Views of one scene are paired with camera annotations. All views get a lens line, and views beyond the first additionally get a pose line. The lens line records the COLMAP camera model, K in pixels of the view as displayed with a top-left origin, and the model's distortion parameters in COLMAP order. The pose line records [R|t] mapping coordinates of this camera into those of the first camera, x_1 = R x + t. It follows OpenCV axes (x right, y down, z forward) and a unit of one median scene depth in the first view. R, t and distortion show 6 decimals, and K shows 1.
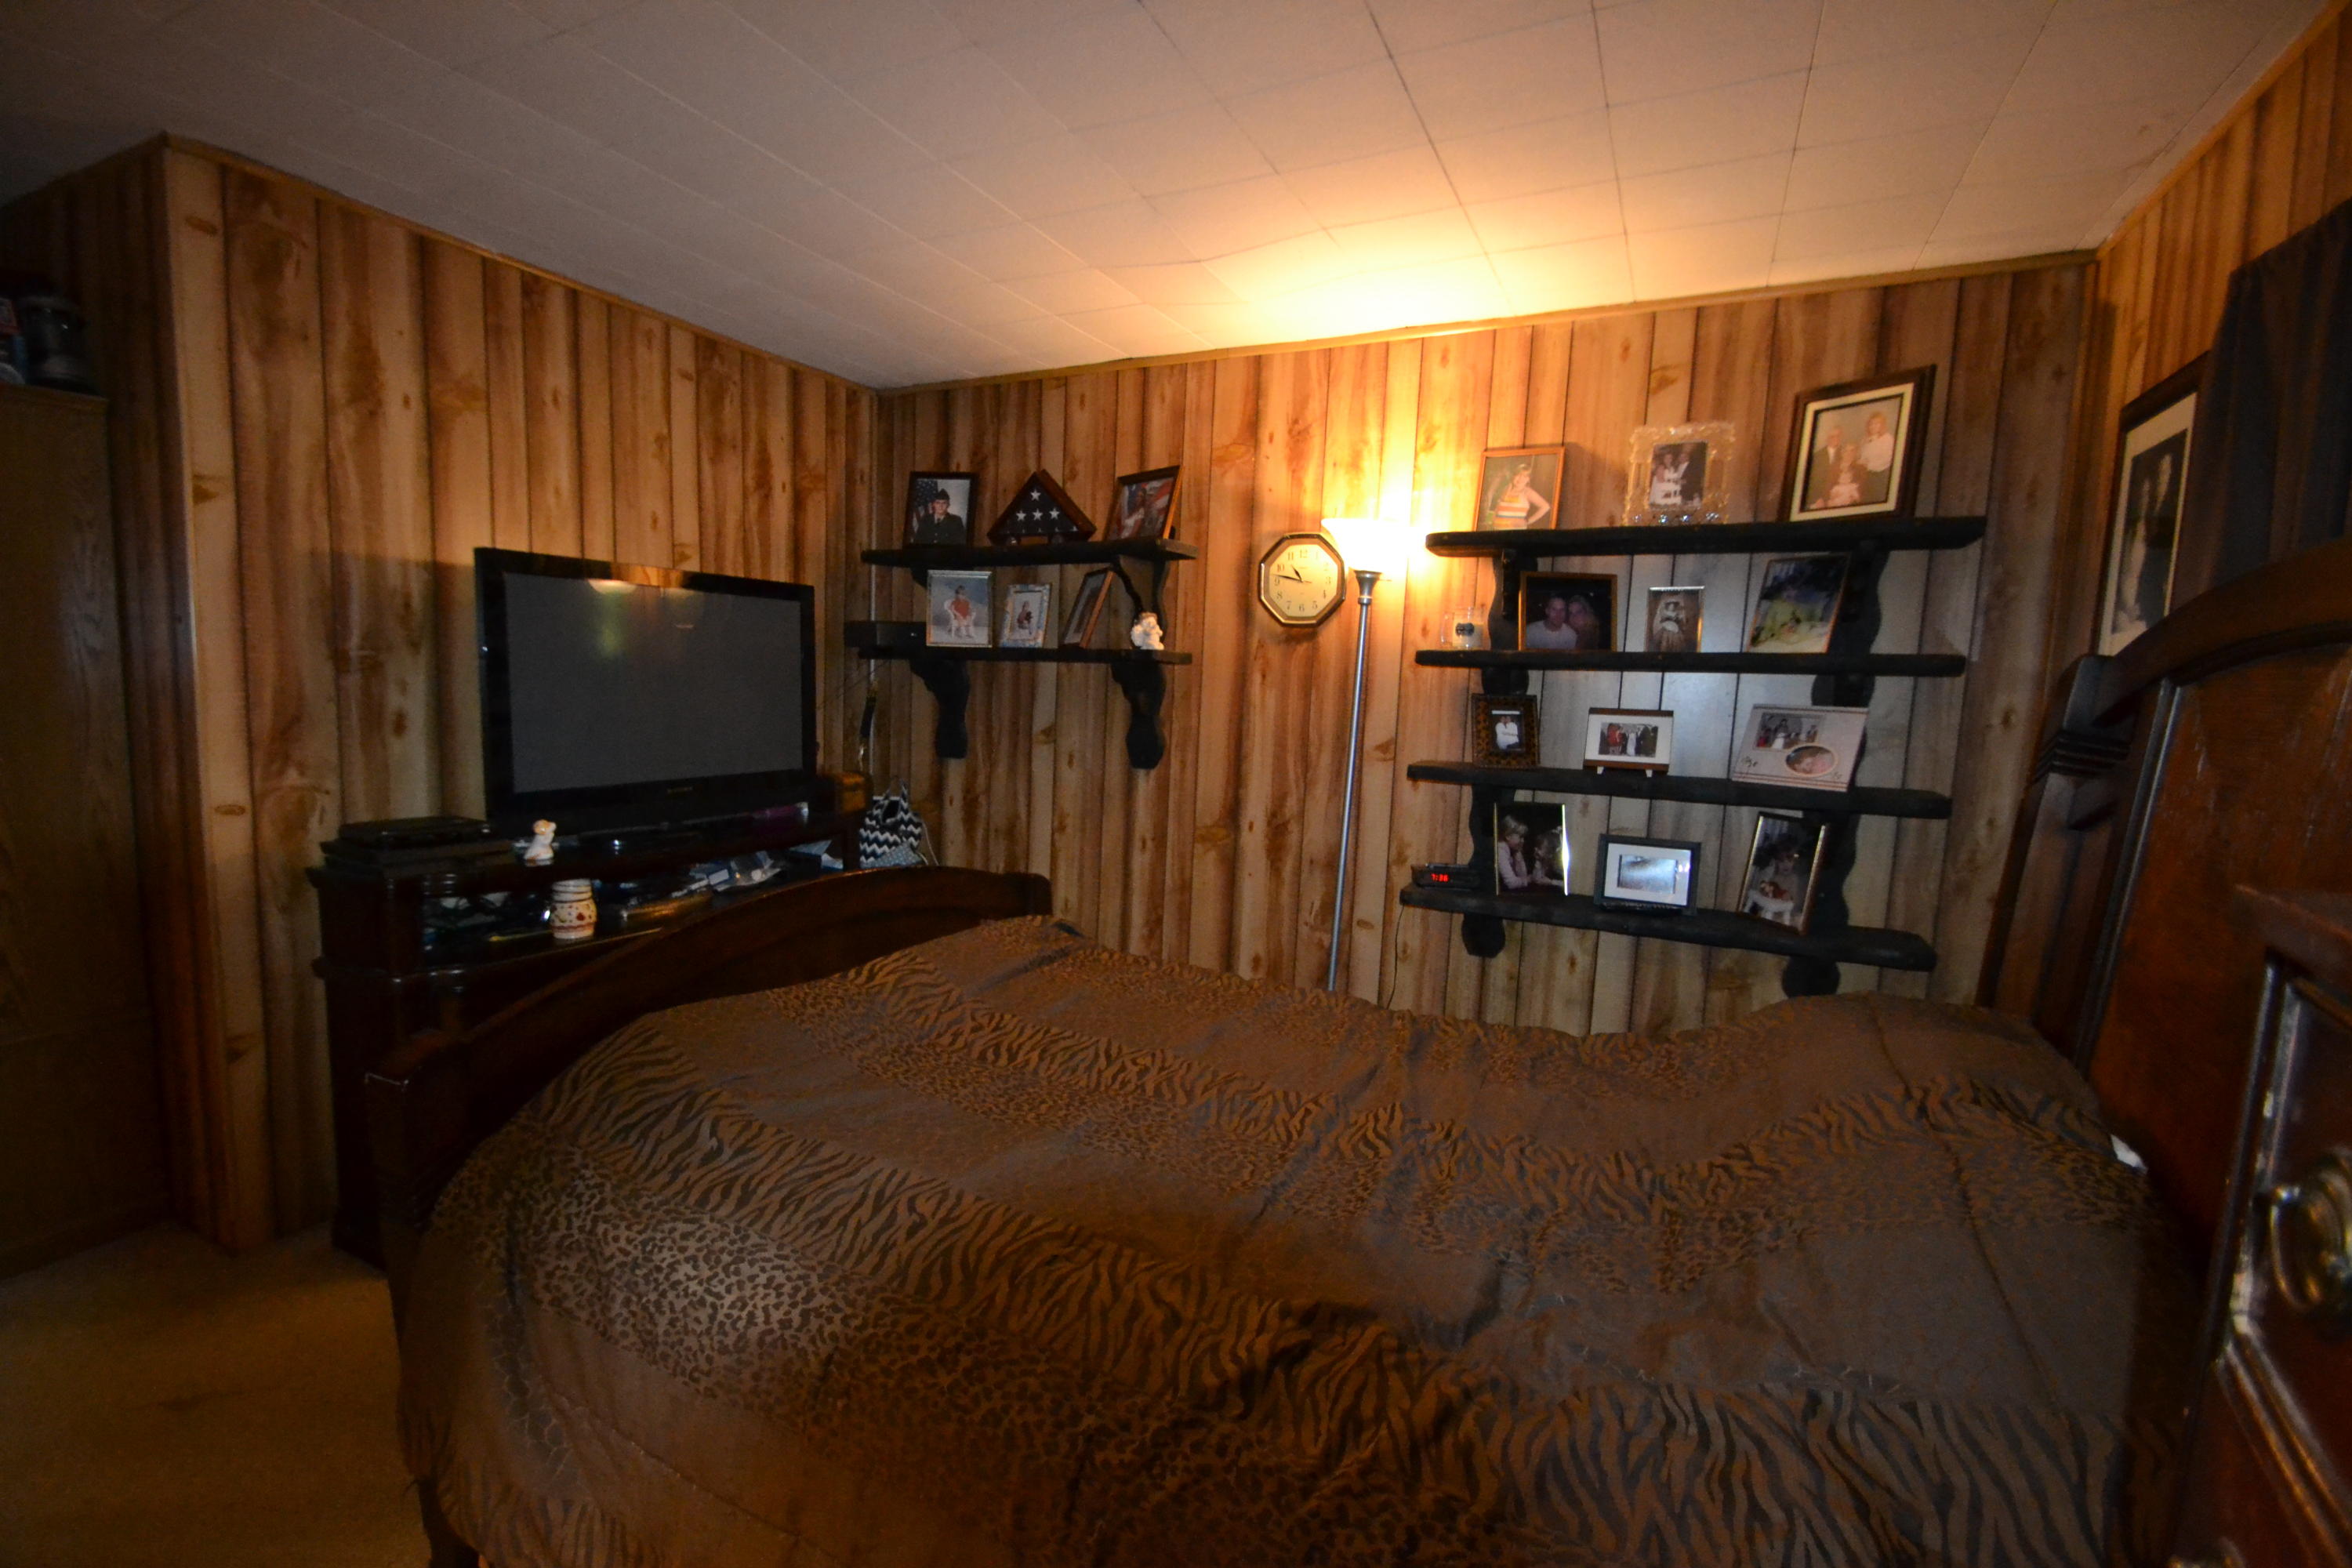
lens RADIAL K [[1047.6, 0, 1170.0], [0, 1047.6, 774.5], [0, 0, 1]] dist [0.014164, -0.013931]
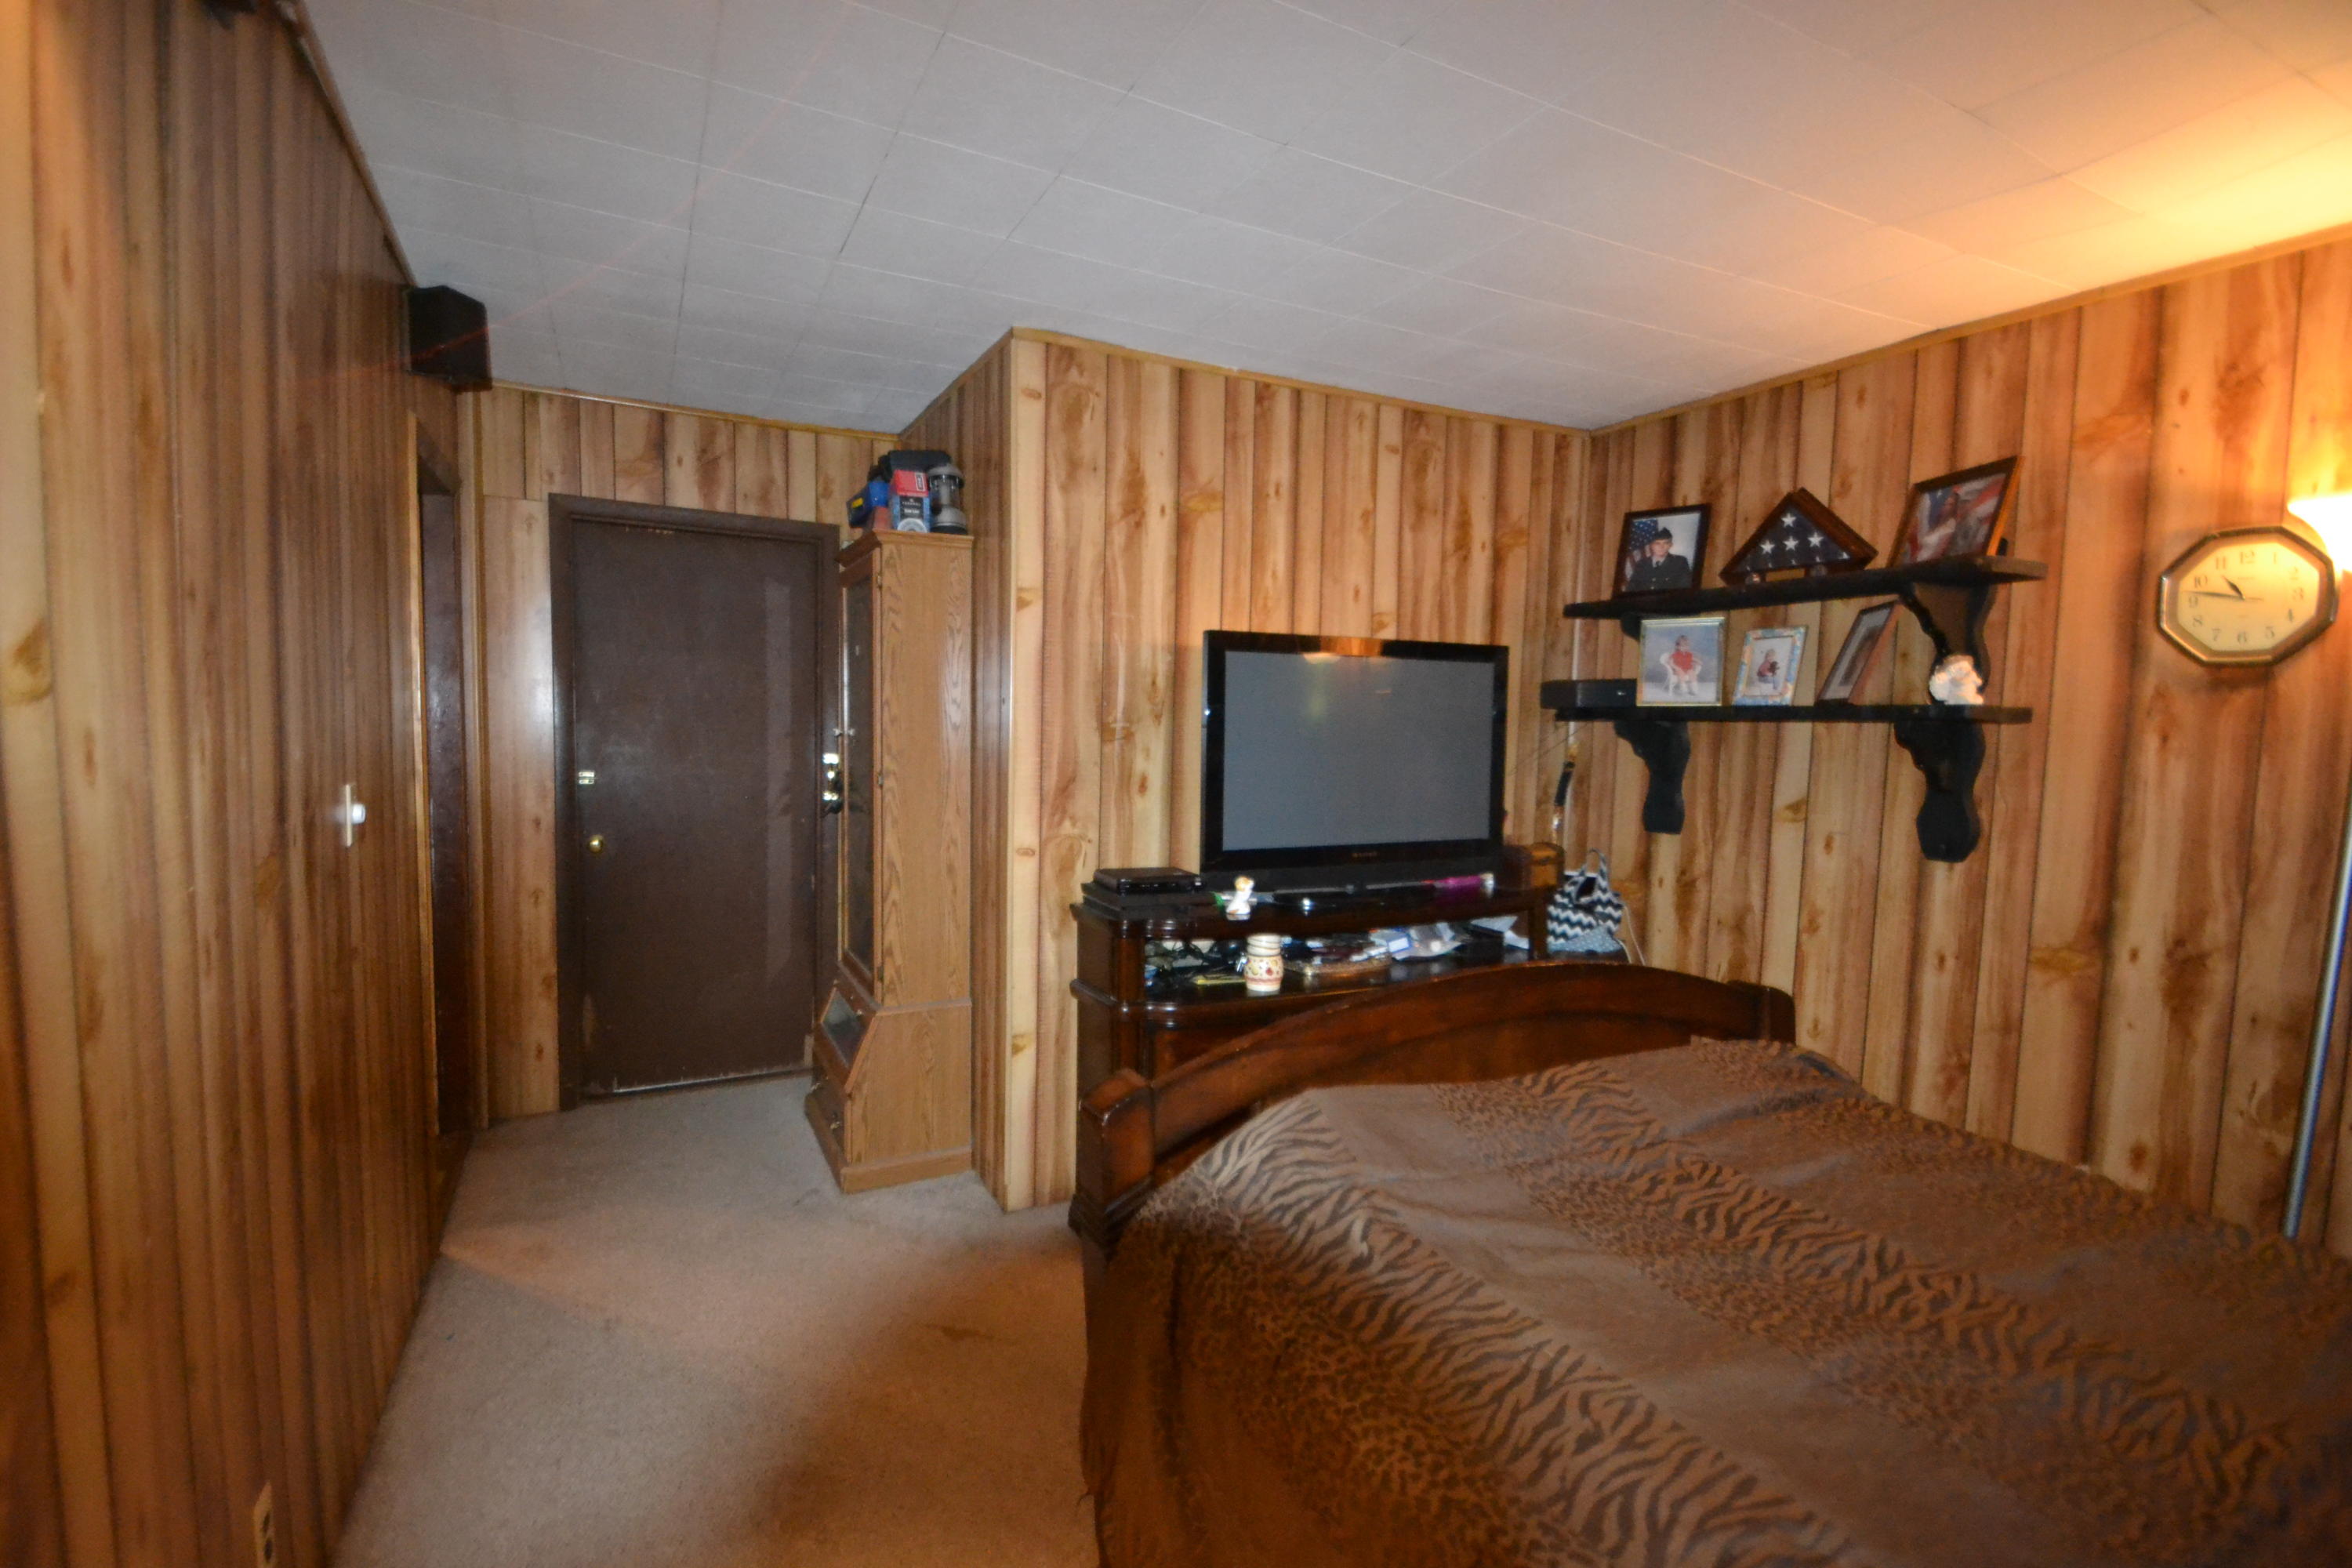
lens RADIAL K [[1047.6, 0, 1127.6], [0, 1047.6, 772.8], [0, 0, 1]] dist [0.014164, -0.013931]
pose [[0.777260, 0.021848, -0.628800, -0.010537], [-0.056283, 0.997805, -0.034902, -0.013815], [0.626657, 0.062519, 0.776784, 0.060185]]
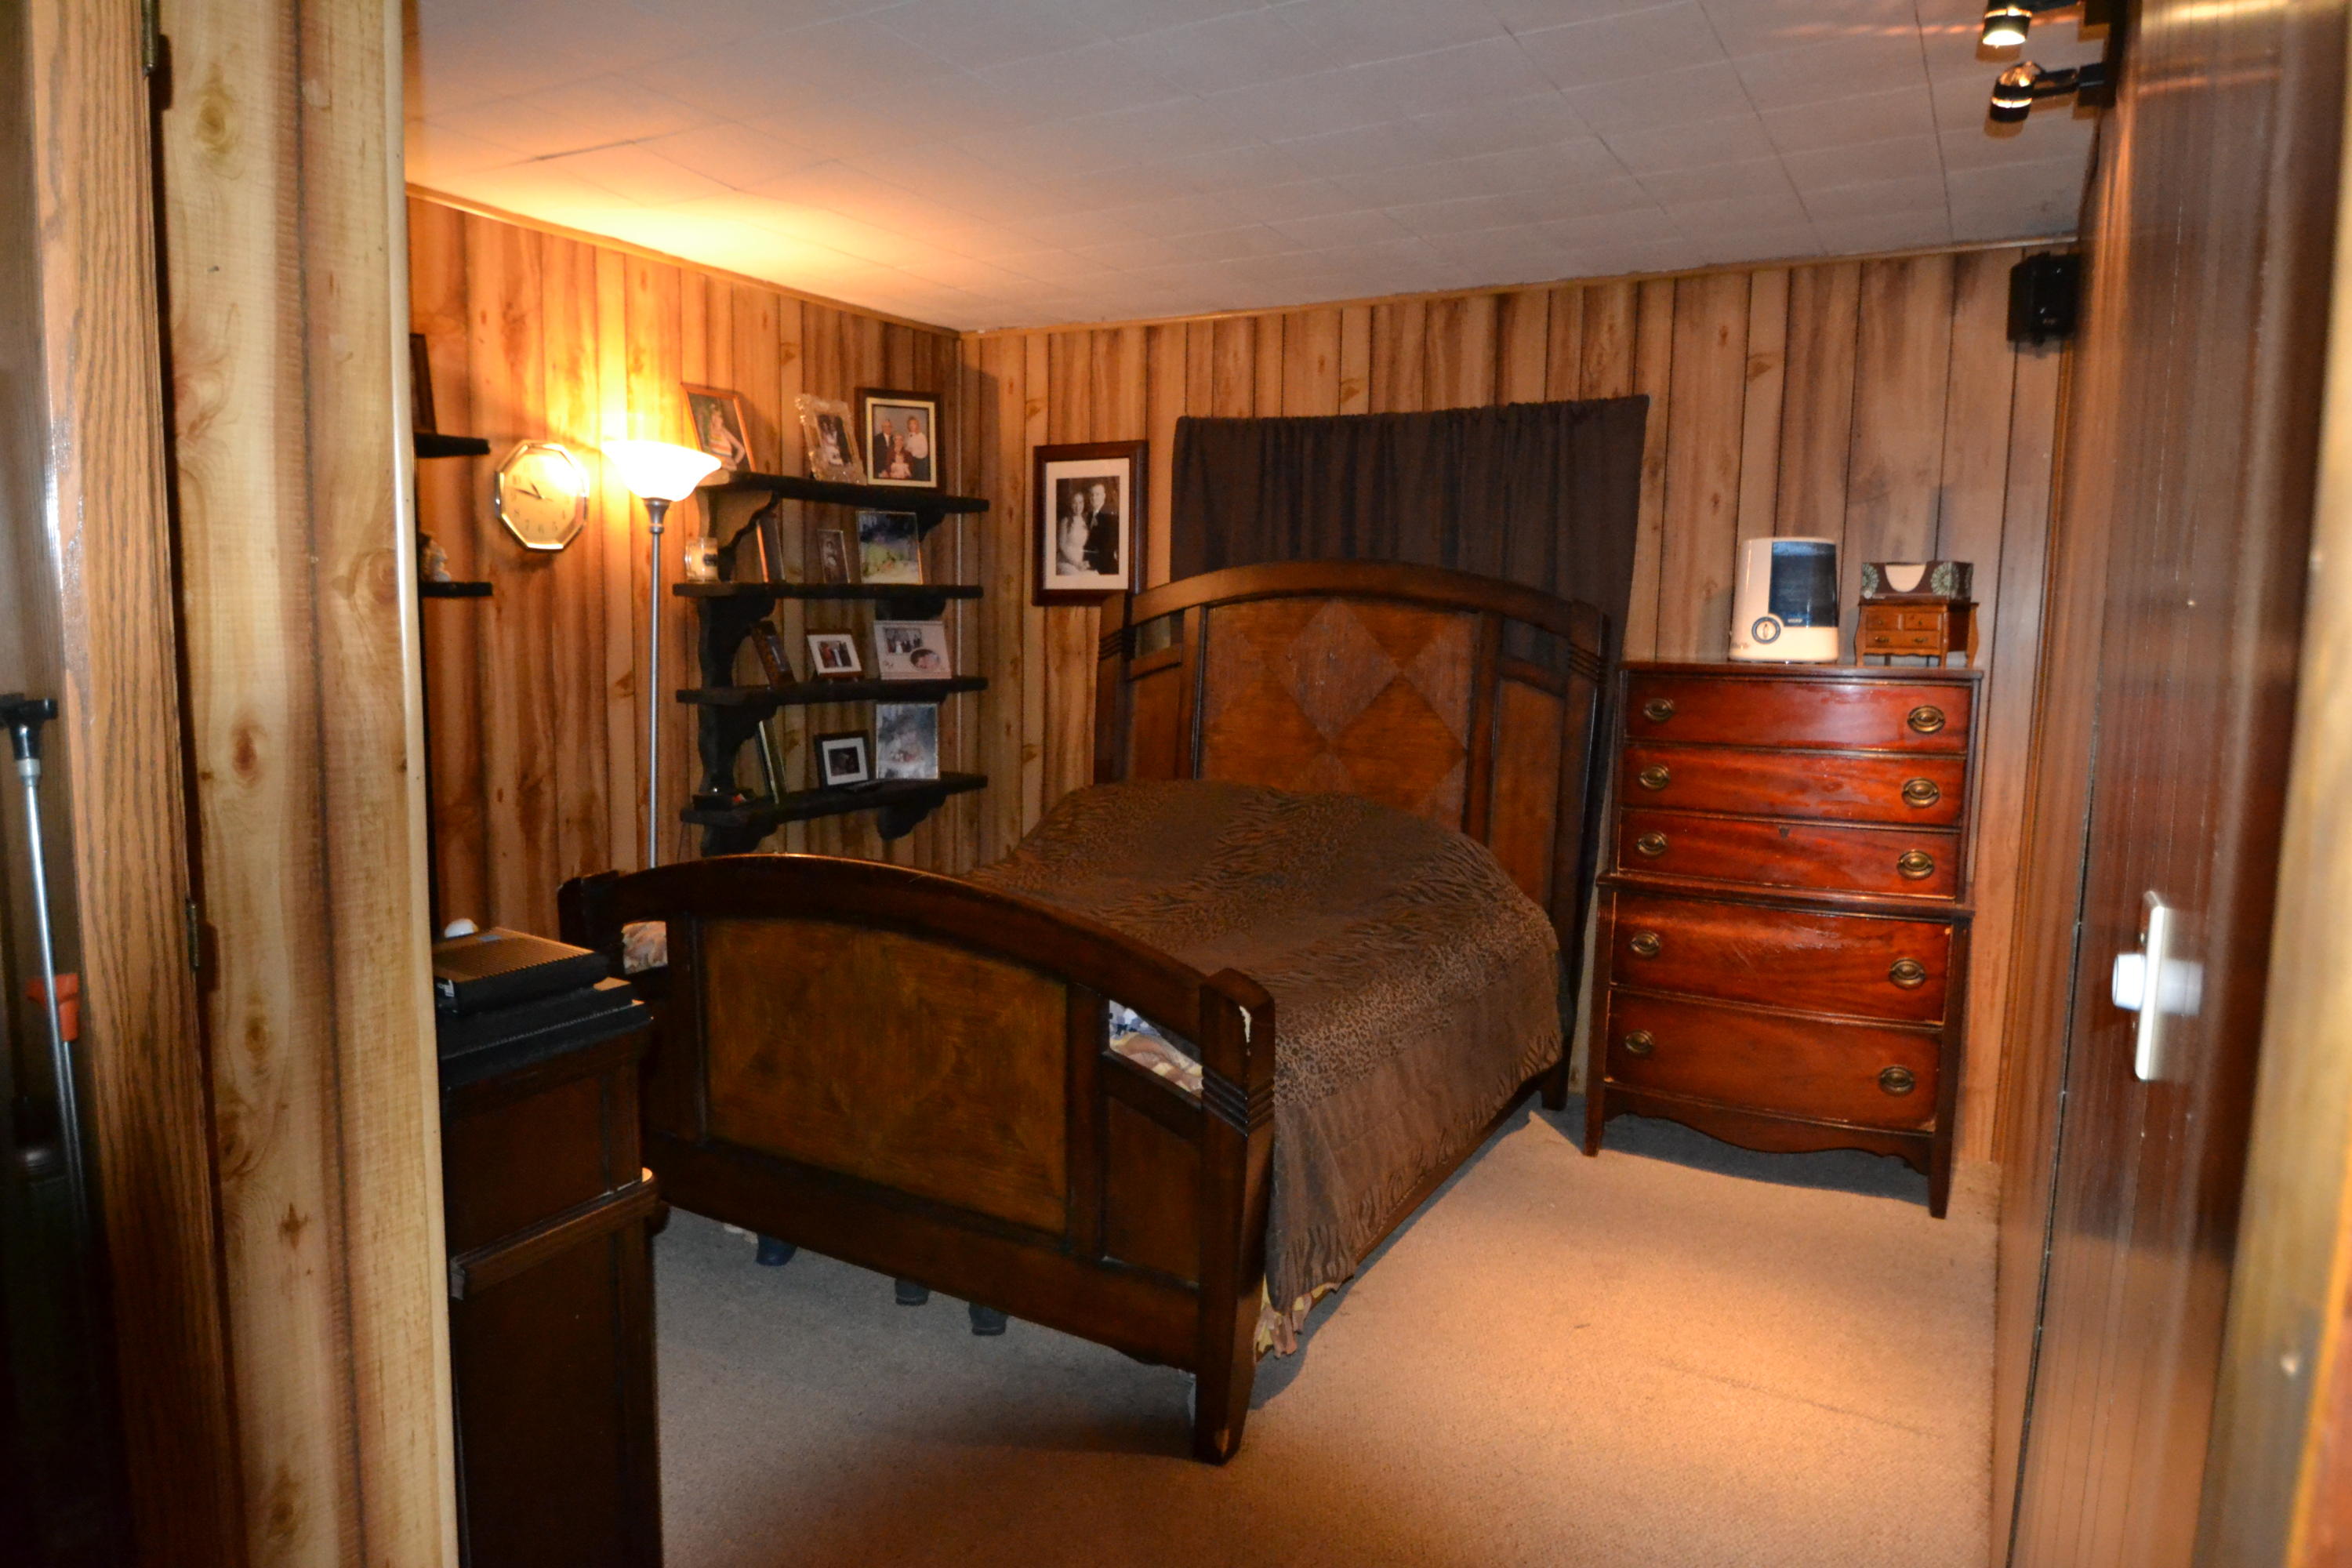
lens RADIAL K [[1462.8, 0, 1173.4], [0, 1462.8, 786.7], [0, 0, 1]] dist [-0.025710, -0.001831]
pose [[0.057543, -0.147179, 0.987435, -1.617035], [0.091094, 0.985722, 0.141615, -0.111284], [-0.994178, 0.081800, 0.070128, 0.646201]]
